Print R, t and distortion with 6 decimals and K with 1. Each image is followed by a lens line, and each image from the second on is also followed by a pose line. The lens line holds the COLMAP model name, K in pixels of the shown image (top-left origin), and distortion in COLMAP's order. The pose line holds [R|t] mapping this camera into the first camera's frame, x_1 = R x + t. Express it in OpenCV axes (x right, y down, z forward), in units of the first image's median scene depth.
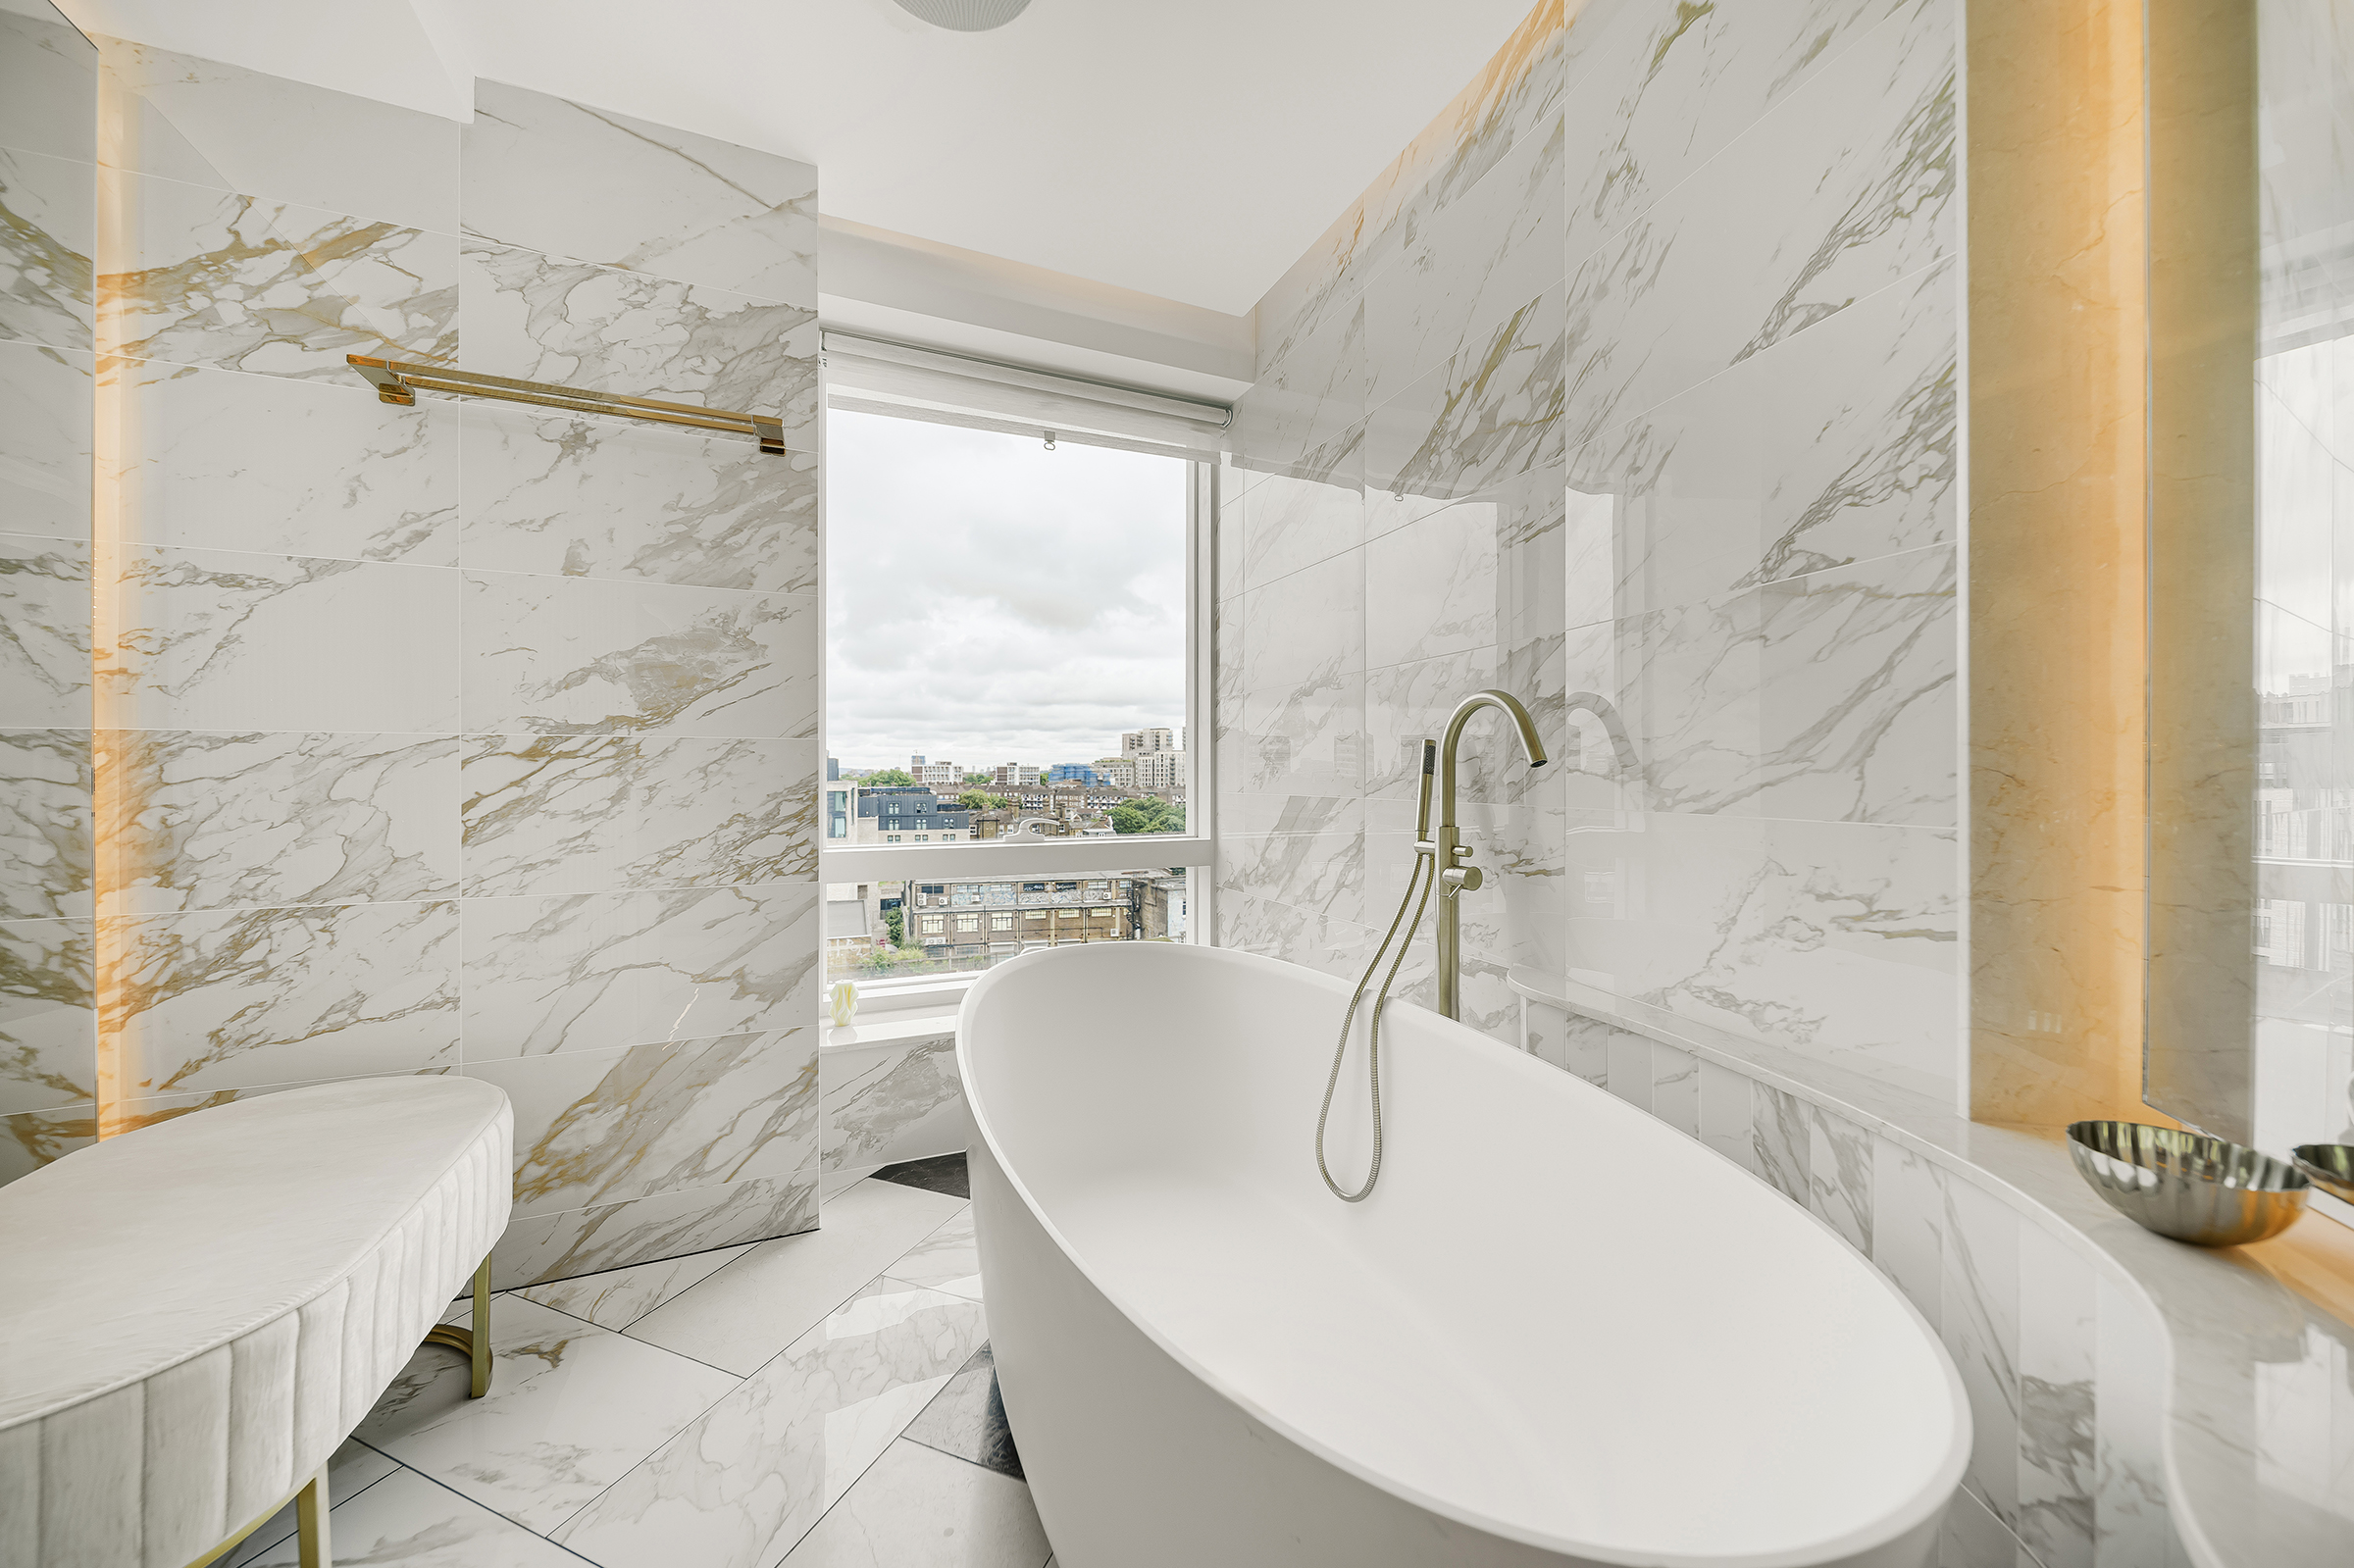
lens RADIAL K [[881.4, 0, 1172.2], [0, 881.4, 773.3], [0, 0, 1]] dist [-0.000391, -0.000037]
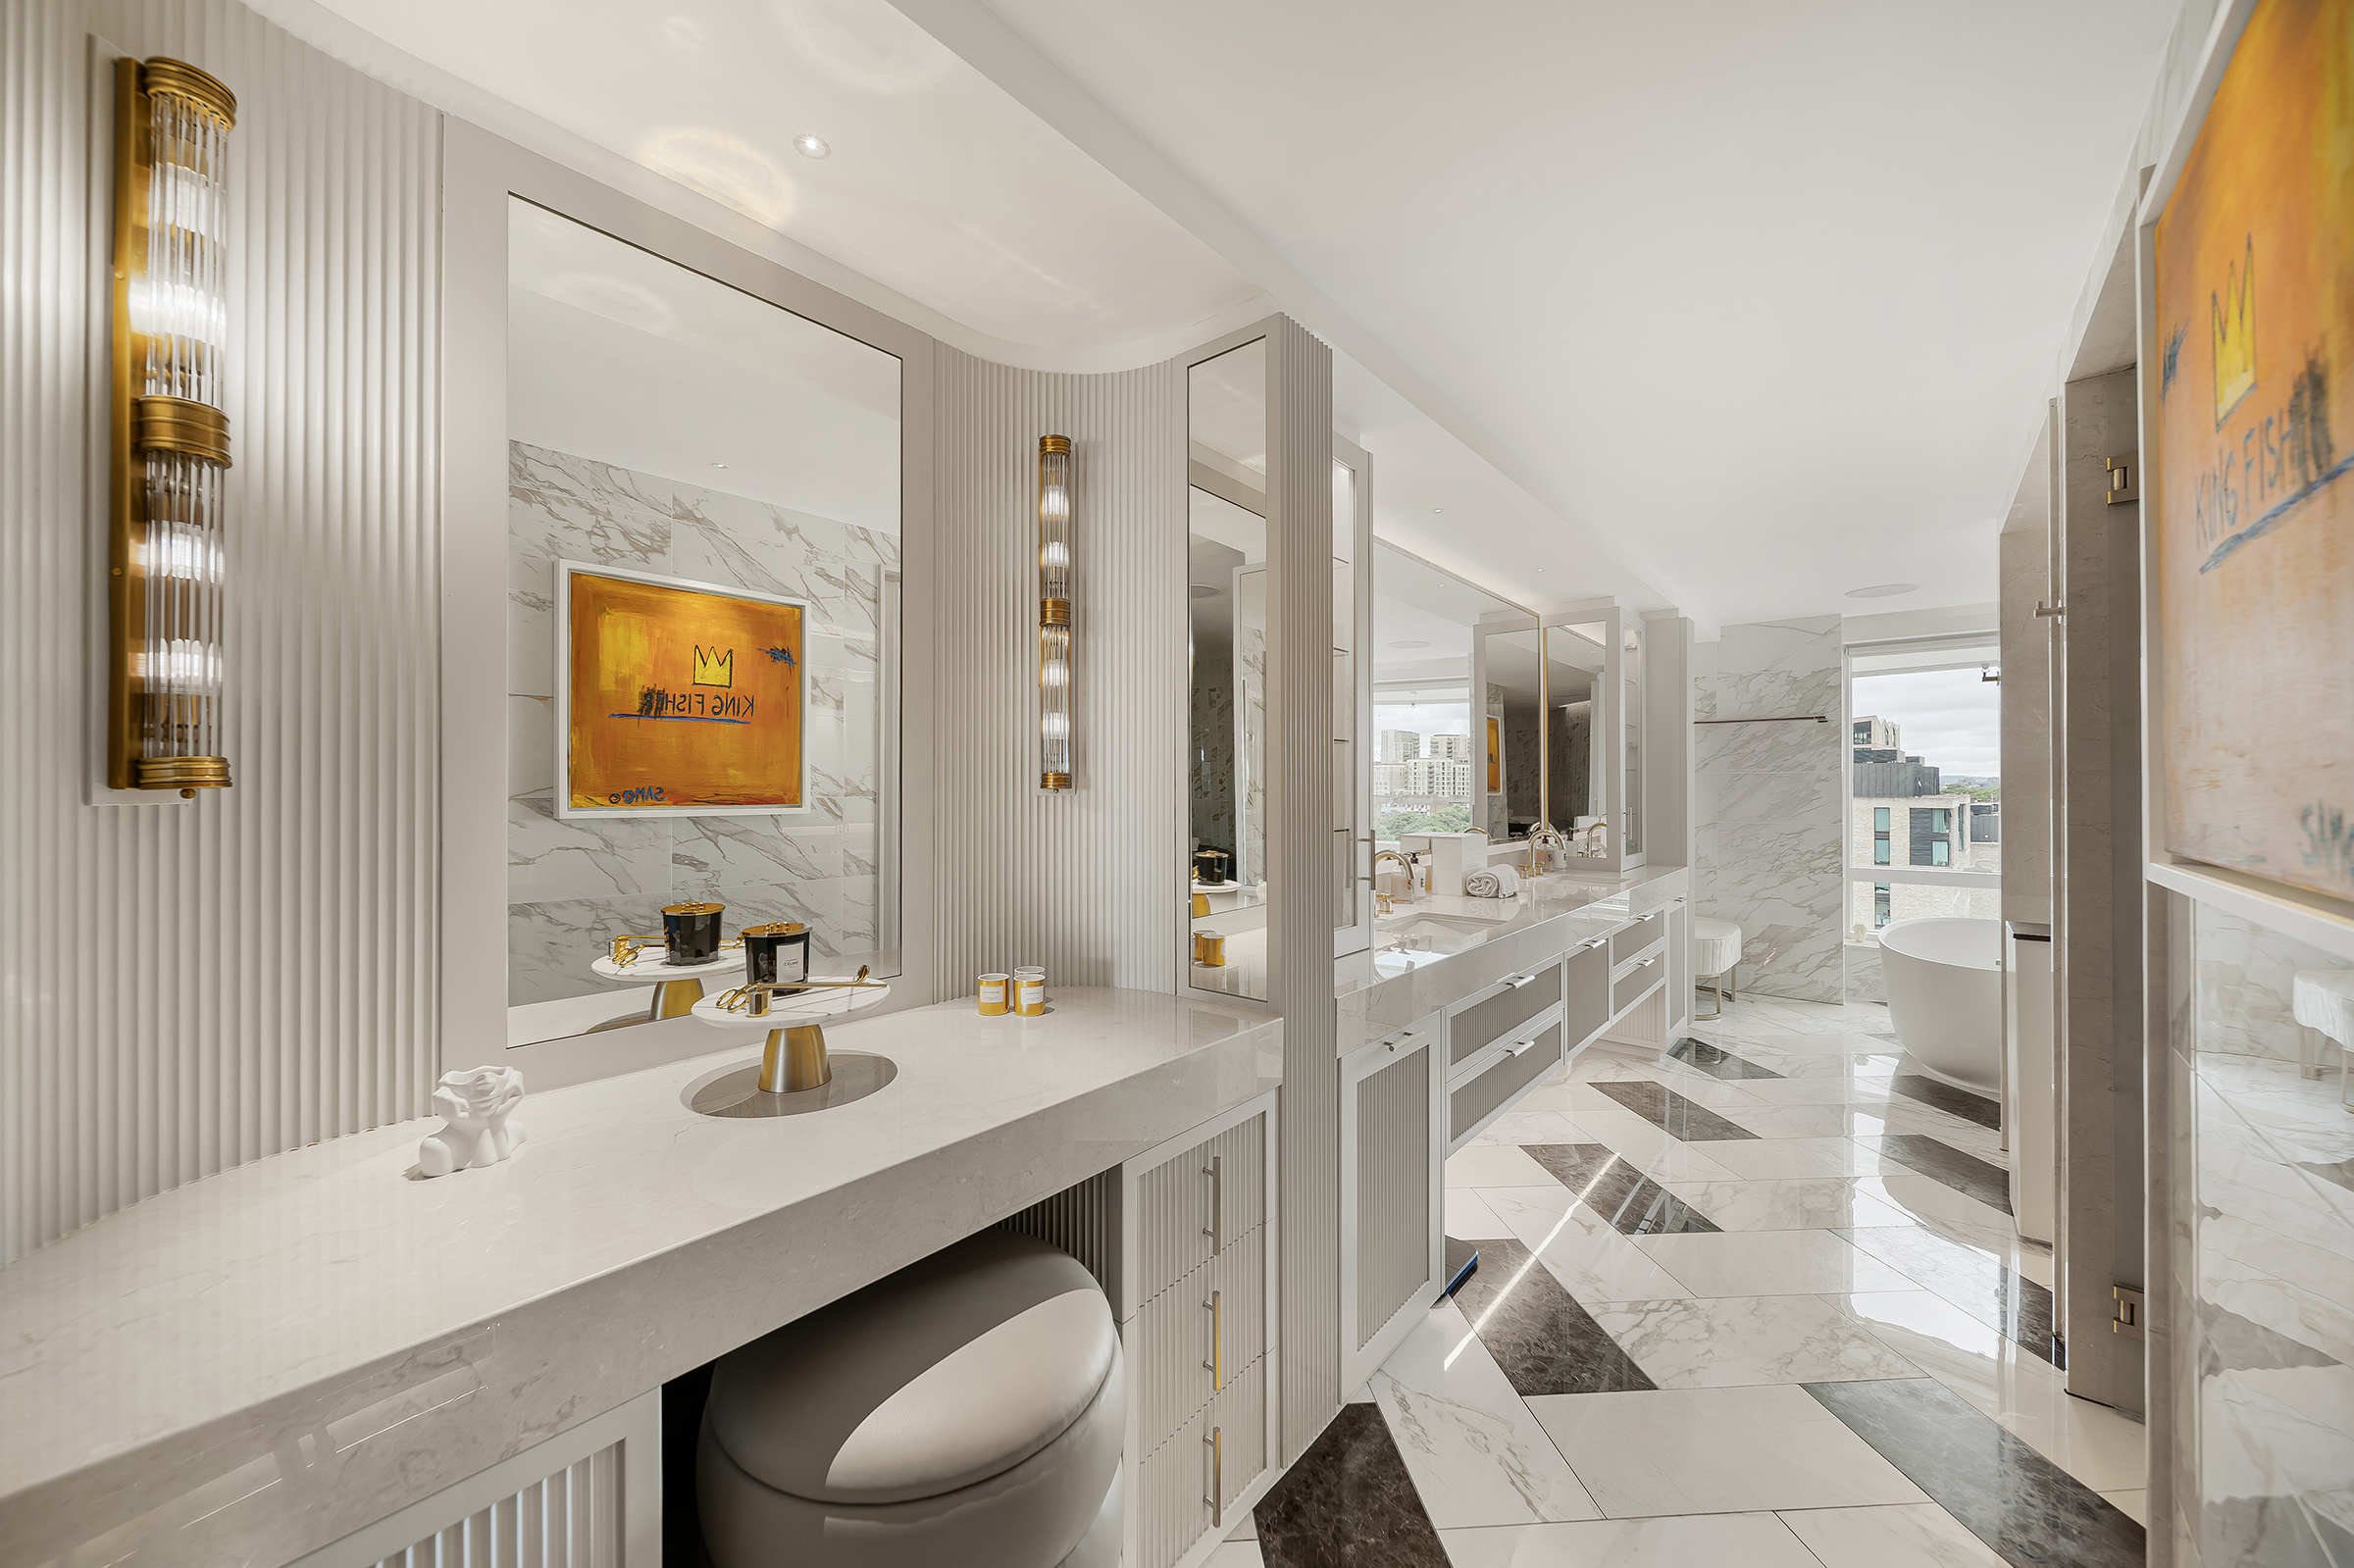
lens RADIAL K [[881.4, 0, 1165.8], [0, 881.4, 785.5], [0, 0, 1]] dist [-0.000391, -0.000037]
pose [[0.469257, -0.003823, -0.883054, 1.056869], [0.003069, 0.999992, -0.002698, -0.163126], [0.883056, -0.001444, 0.469265, -2.192044]]
